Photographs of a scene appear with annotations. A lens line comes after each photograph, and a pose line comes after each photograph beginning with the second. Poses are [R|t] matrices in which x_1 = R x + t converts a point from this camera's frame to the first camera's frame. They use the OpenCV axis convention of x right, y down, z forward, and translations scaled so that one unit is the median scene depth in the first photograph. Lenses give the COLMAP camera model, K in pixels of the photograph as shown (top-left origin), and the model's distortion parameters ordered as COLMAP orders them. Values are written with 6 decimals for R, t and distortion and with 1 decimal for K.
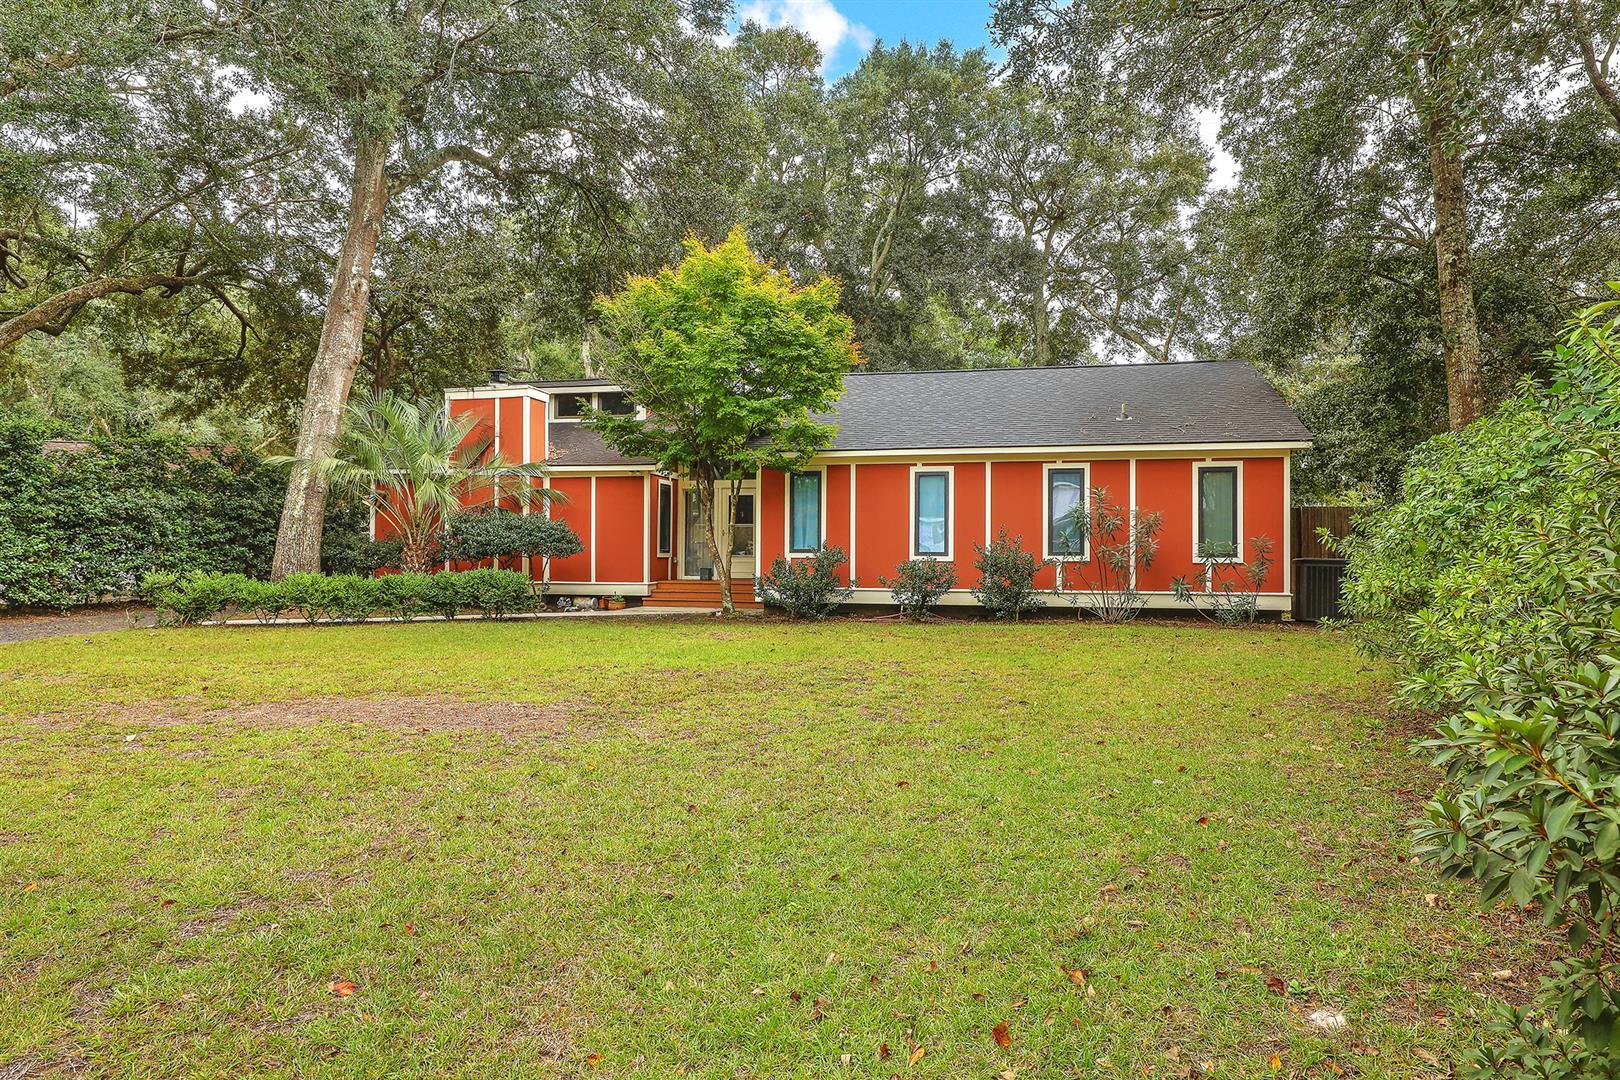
lens RADIAL K [[1088.6, 0, 809.4], [0, 1088.6, 549.3], [0, 0, 1]] dist [0.003565, -0.004331]
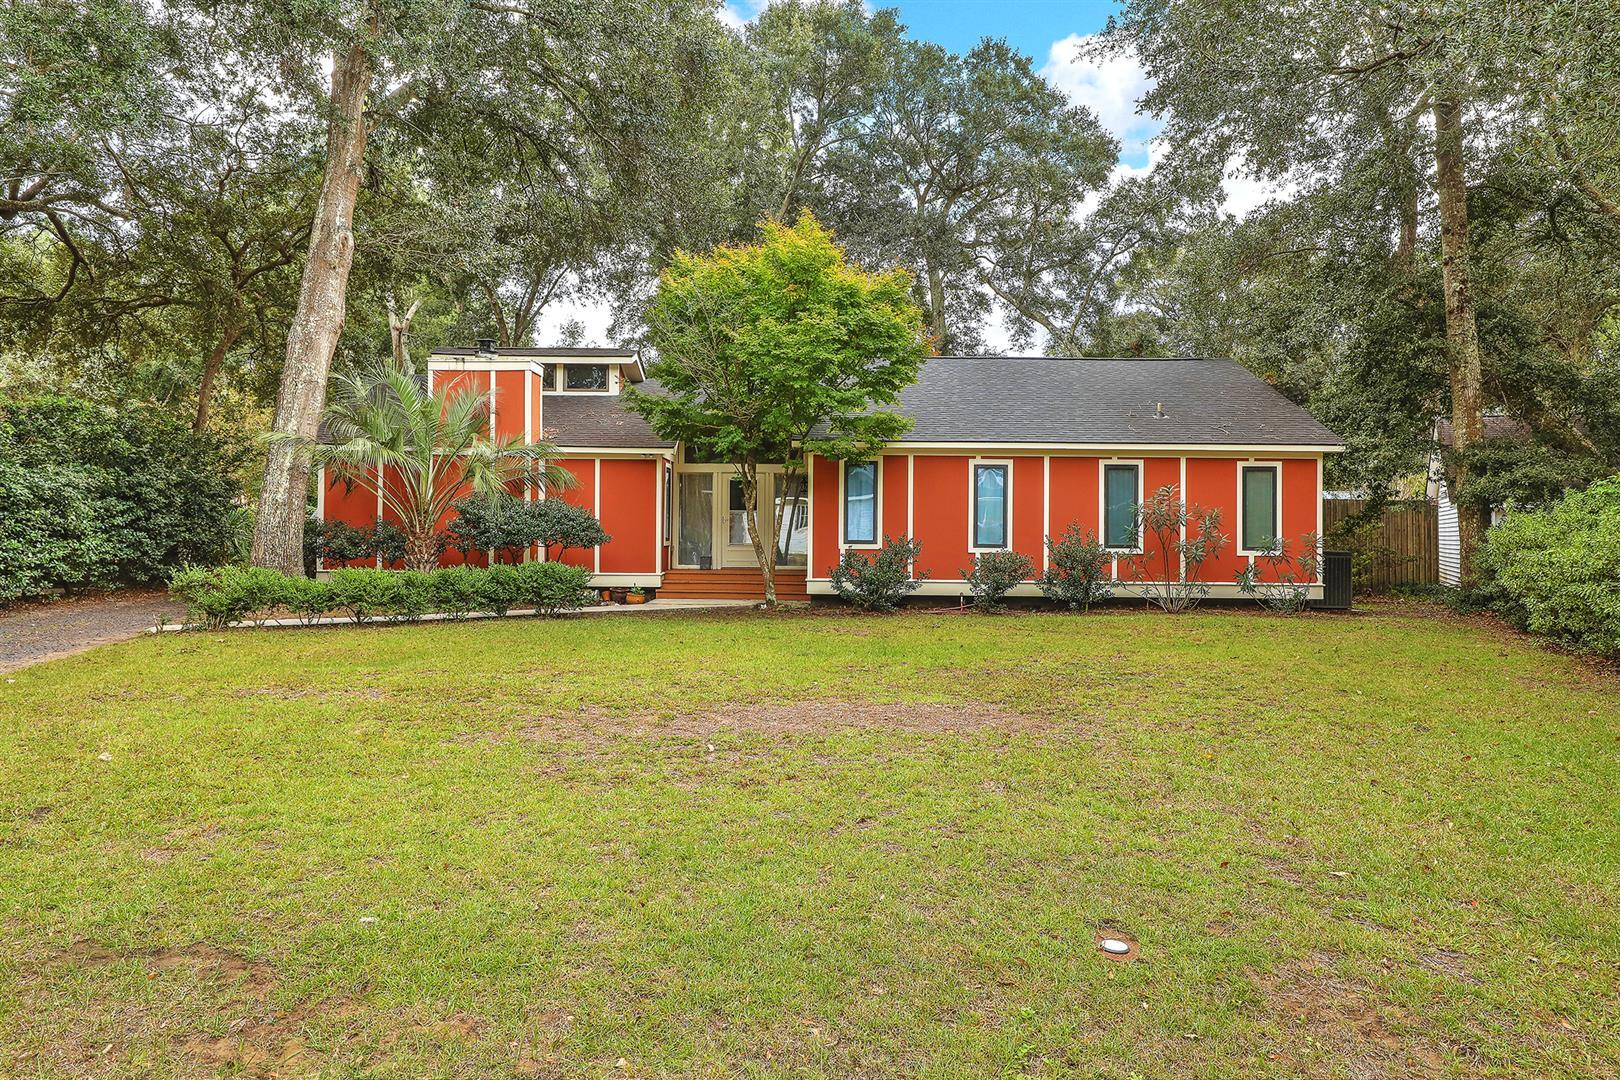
lens RADIAL K [[1229.5, 0, 819.0], [0, 1229.5, 529.7], [0, 0, 1]] dist [0.001848, 0.004004]
pose [[0.970366, 0.003823, 0.241610, -0.318118], [-0.005545, 0.999964, 0.006450, -0.017069], [-0.241577, -0.007599, 0.970352, -0.071761]]
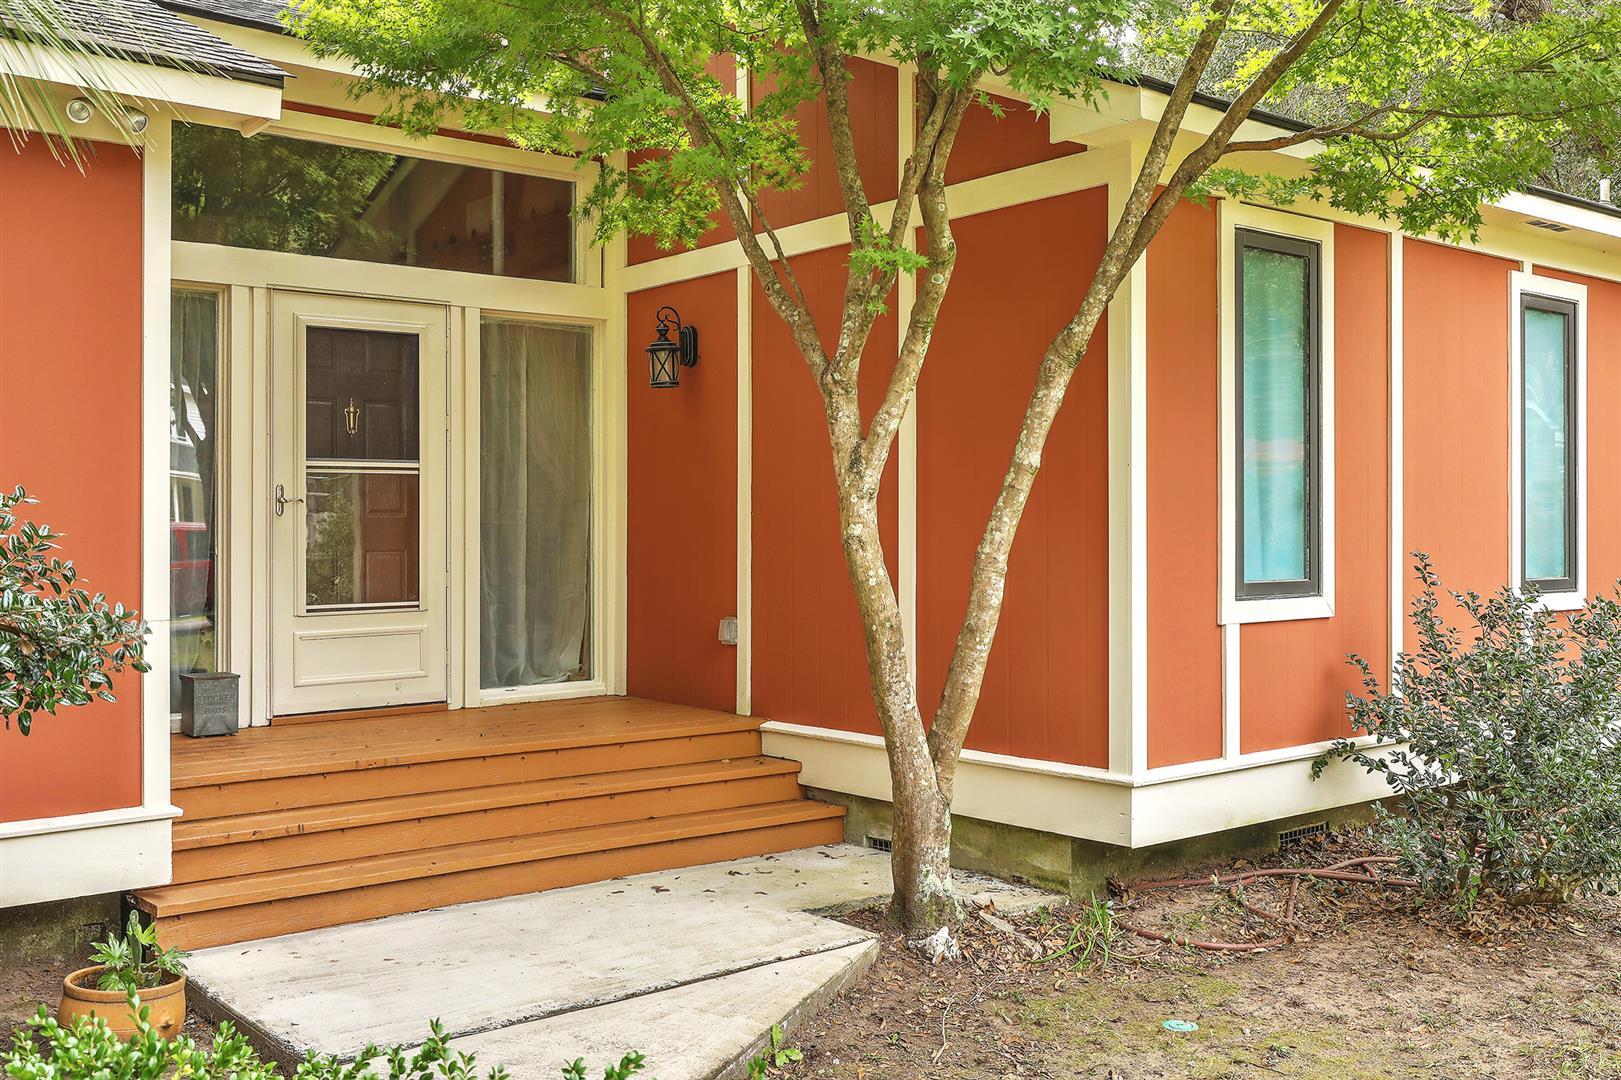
lens RADIAL K [[1627.0, 0, 814.8], [0, 1627.0, 536.0], [0, 0, 1]] dist [0.023272, 0.000000]
pose [[0.549432, -0.010425, 0.835474, -0.348778], [-0.000896, 0.999914, 0.013067, -0.014173], [-0.835538, -0.007928, 0.549375, 0.922992]]
